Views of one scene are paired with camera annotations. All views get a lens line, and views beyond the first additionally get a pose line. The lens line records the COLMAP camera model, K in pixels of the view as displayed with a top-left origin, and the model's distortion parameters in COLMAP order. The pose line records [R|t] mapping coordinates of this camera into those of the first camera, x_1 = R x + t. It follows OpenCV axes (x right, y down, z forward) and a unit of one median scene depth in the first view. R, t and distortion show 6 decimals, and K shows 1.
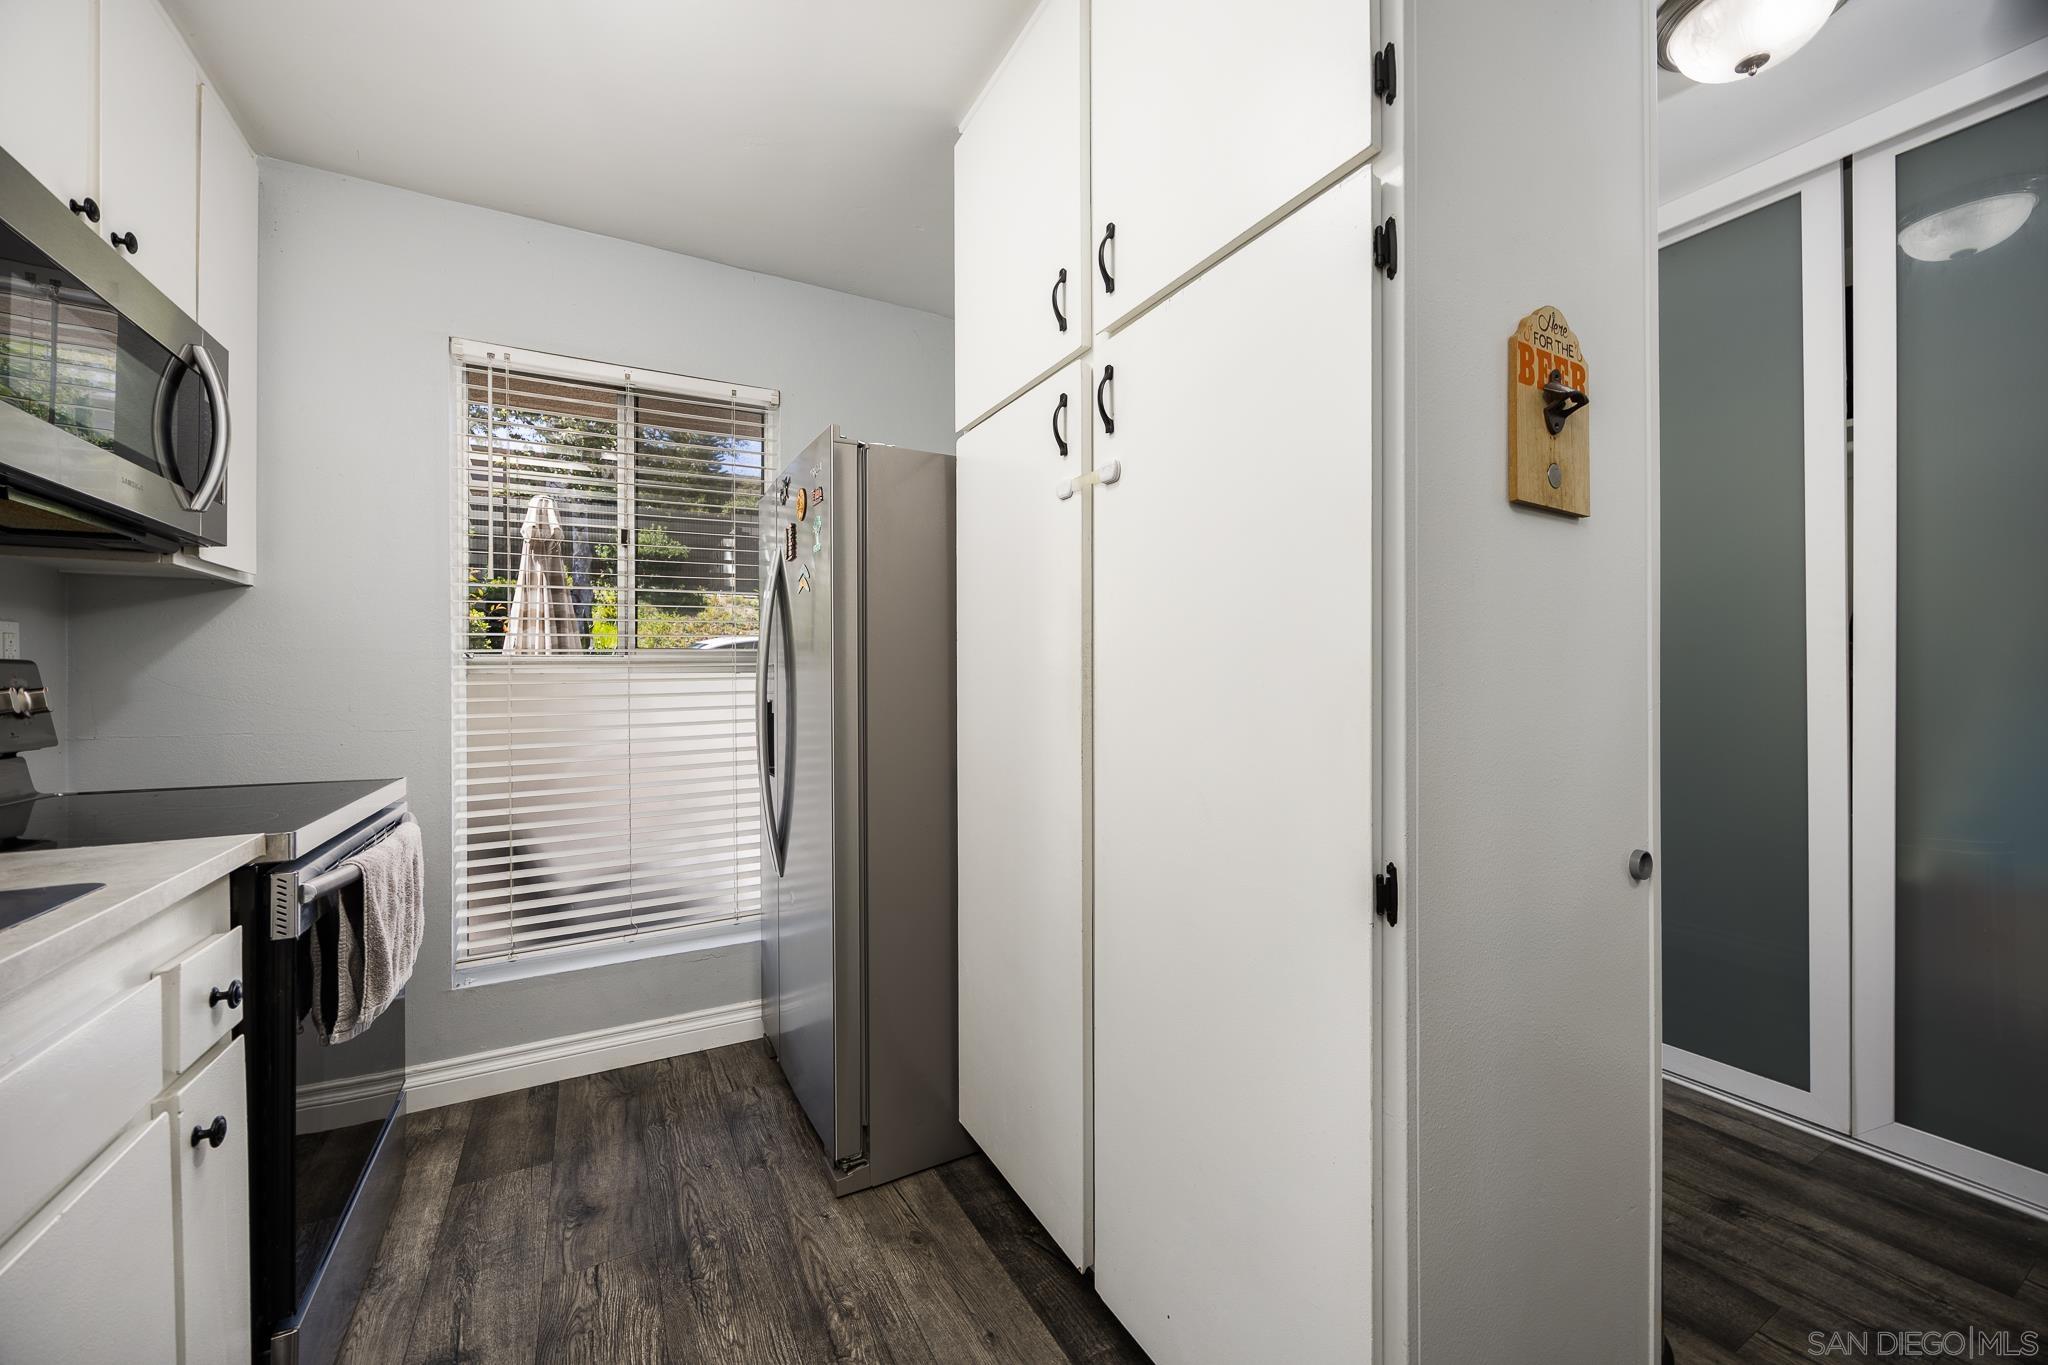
lens RADIAL K [[779.8, 0, 1020.3], [0, 779.8, 684.7], [0, 0, 1]] dist [-0.002433, 0.000079]
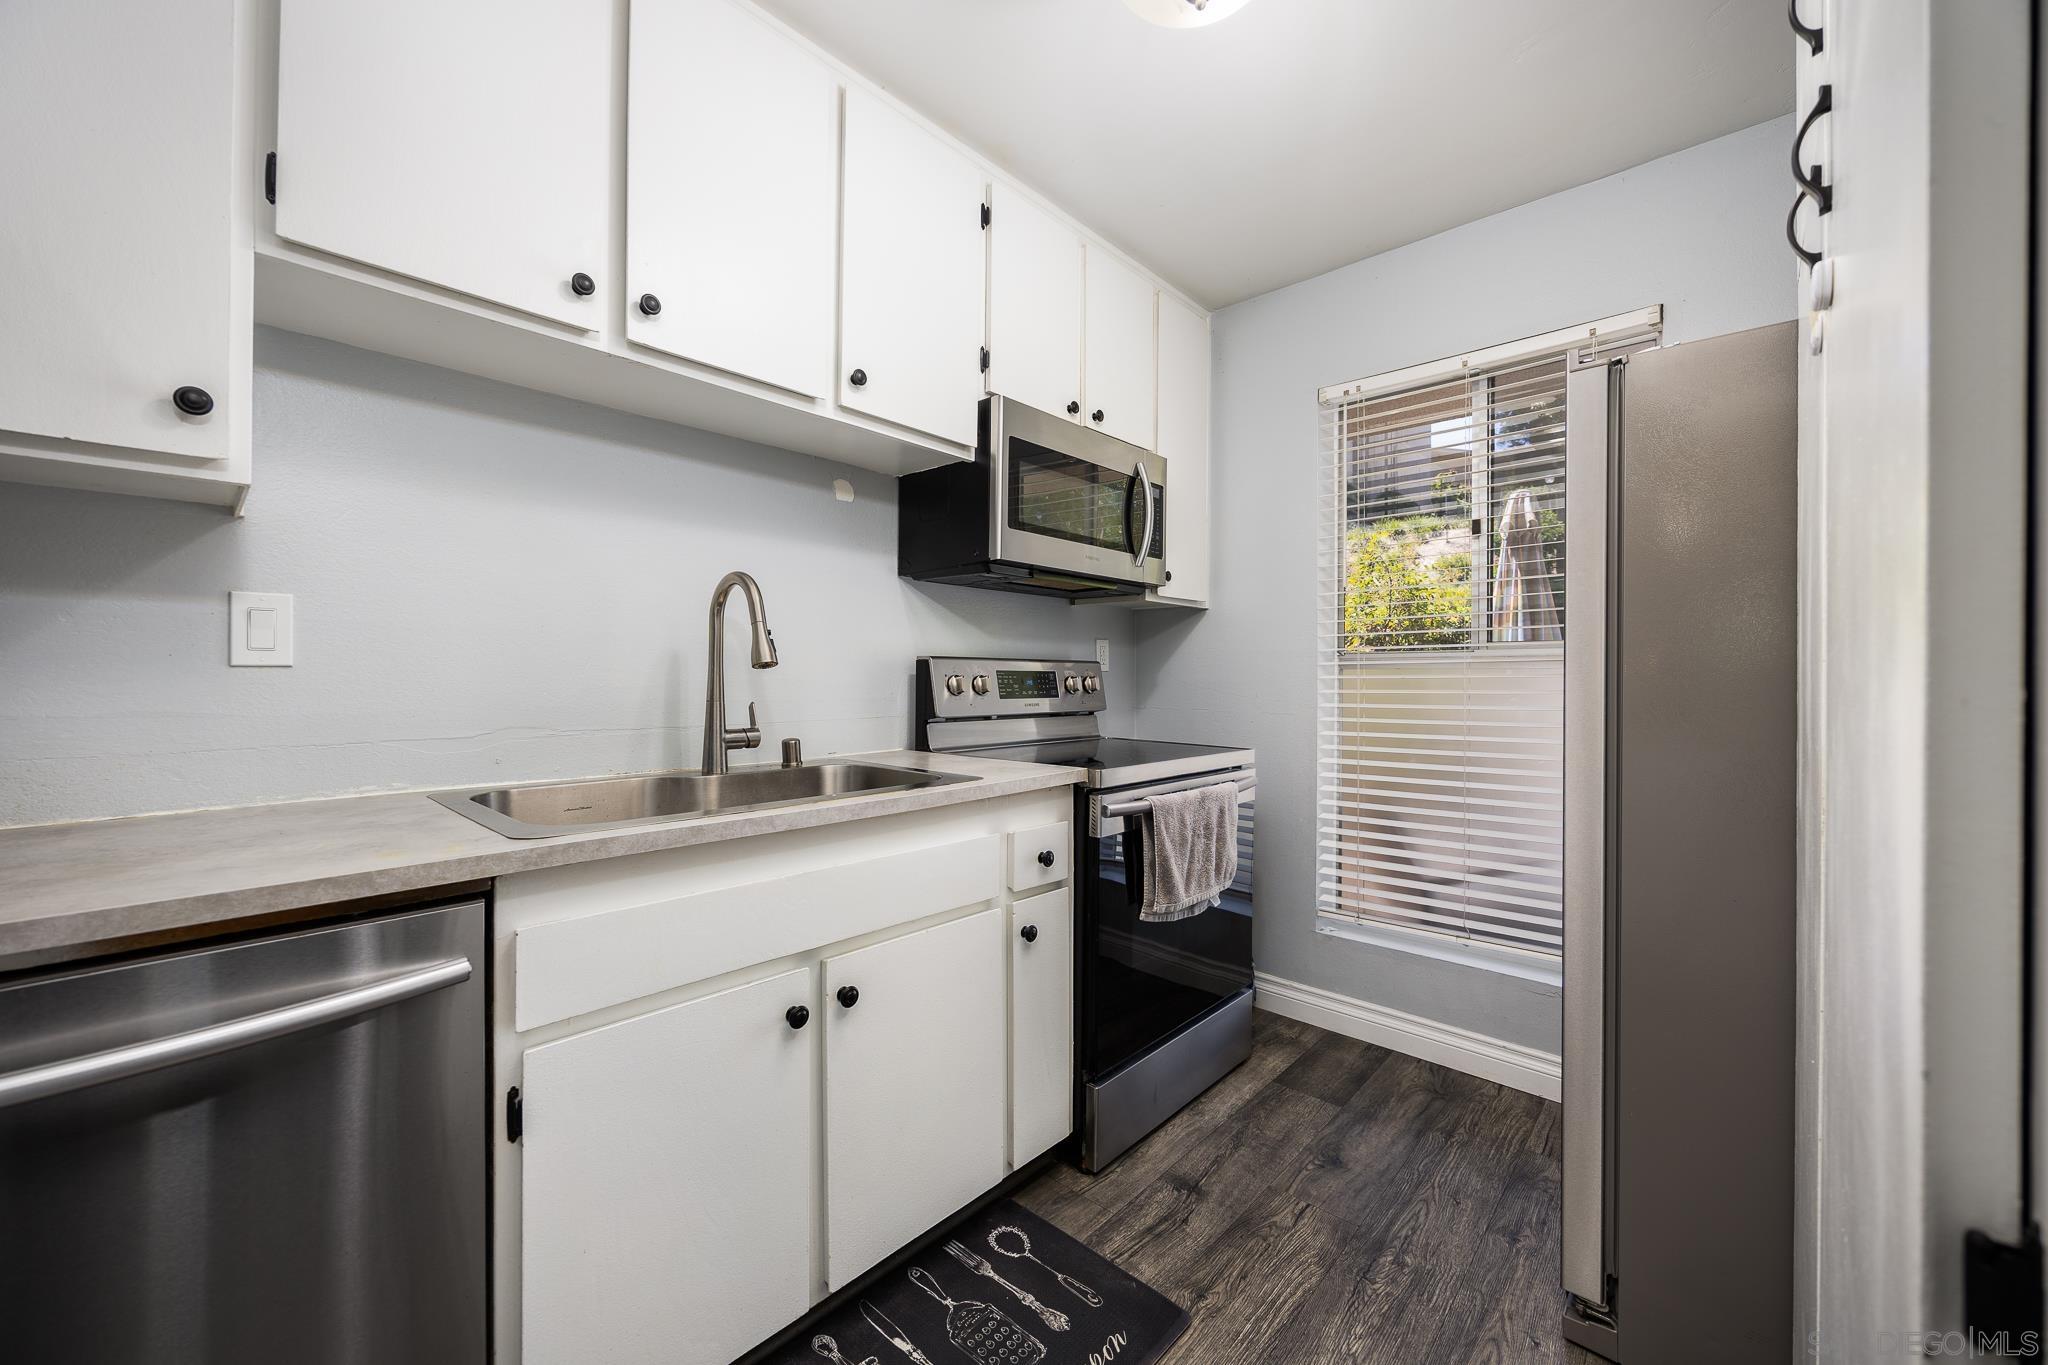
lens RADIAL K [[779.8, 0, 1025.2], [0, 779.8, 675.5], [0, 0, 1]] dist [-0.002433, 0.000079]
pose [[0.316092, 0.009957, -0.948676, 0.309817], [-0.011085, 0.999915, 0.006802, -0.007681], [0.948664, 0.008366, 0.316175, 0.216550]]
